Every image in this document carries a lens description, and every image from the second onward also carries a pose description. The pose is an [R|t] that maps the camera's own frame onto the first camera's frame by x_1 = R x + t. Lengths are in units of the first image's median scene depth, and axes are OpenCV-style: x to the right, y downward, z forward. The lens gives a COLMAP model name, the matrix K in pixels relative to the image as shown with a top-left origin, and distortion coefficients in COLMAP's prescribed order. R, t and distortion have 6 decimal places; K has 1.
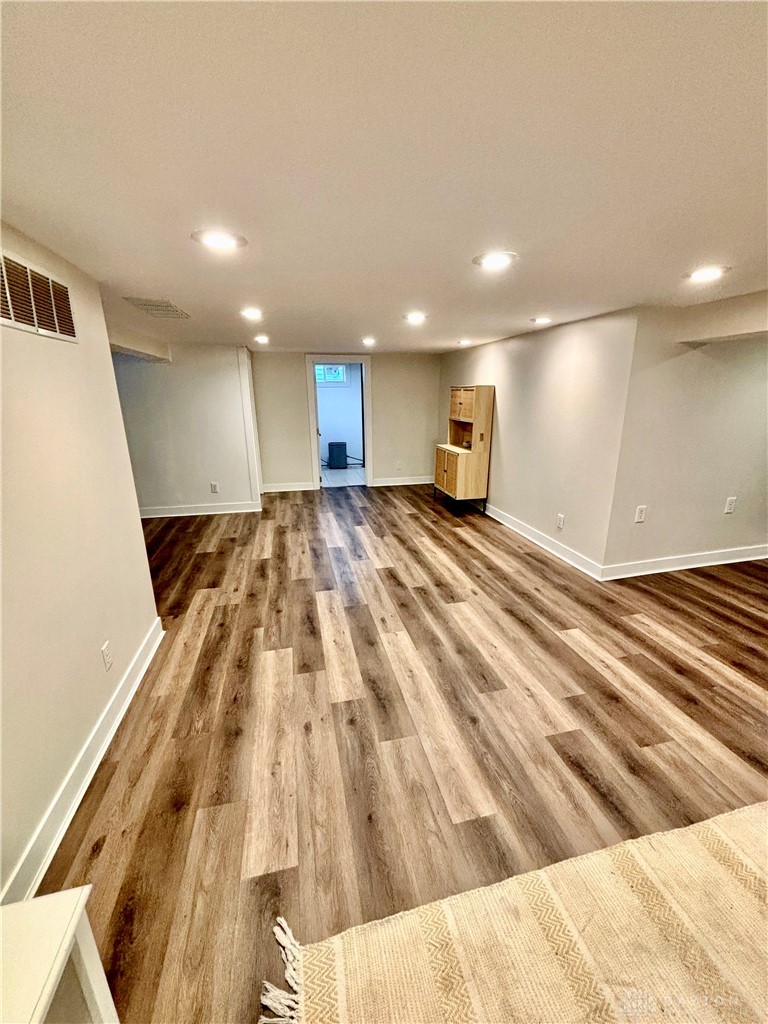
lens RADIAL K [[417.4, 0, 390.1], [0, 417.4, 510.3], [0, 0, 1]] dist [0.000133, -0.000438]
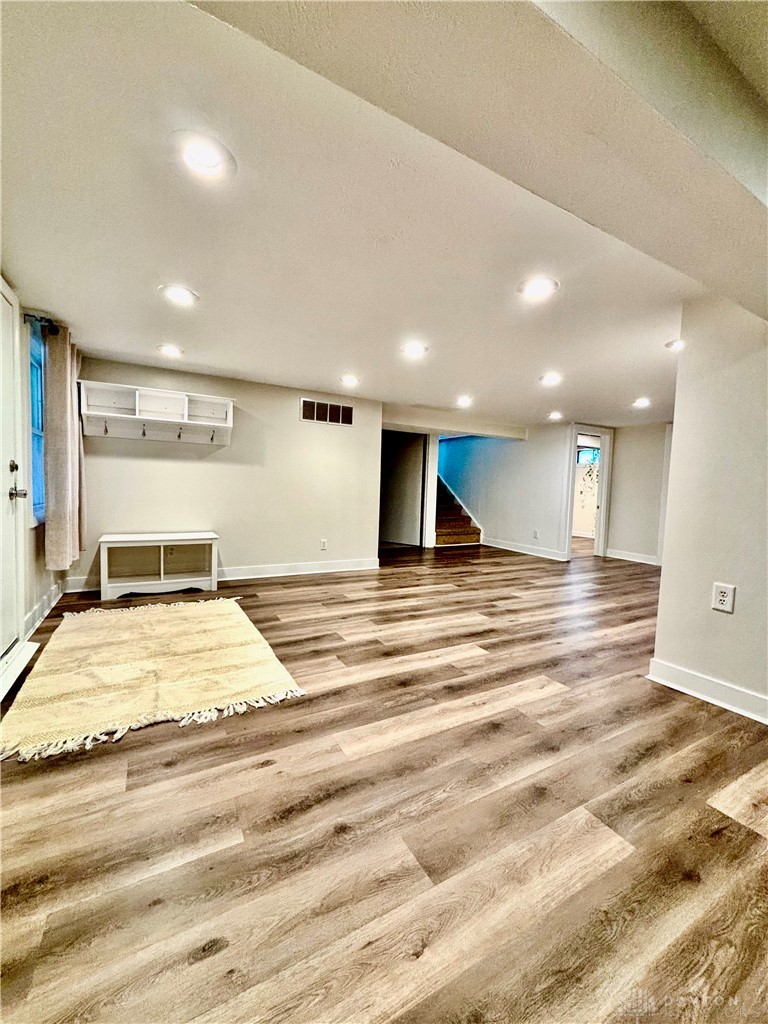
lens RADIAL K [[417.4, 0, 393.8], [0, 417.4, 514.5], [0, 0, 1]] dist [0.000133, -0.000438]
pose [[0.284095, 0.079513, -0.955493, 1.106441], [-0.298451, 0.954380, -0.009318, 0.045776], [0.911163, 0.287815, 0.294865, 0.362847]]
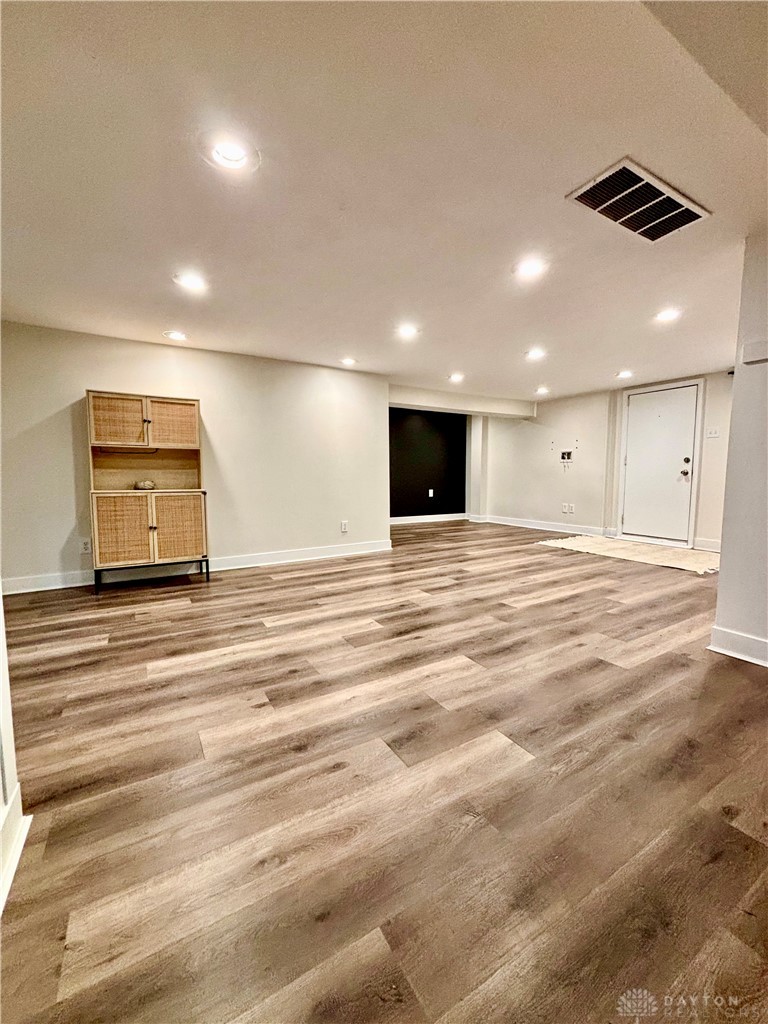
lens RADIAL K [[417.4, 0, 384.2], [0, 417.4, 509.4], [0, 0, 1]] dist [0.000133, -0.000438]
pose [[-0.300844, -0.085140, 0.949865, -0.953121], [0.257064, 0.951901, 0.166741, -0.234939], [-0.918374, 0.294339, -0.264487, 1.481209]]
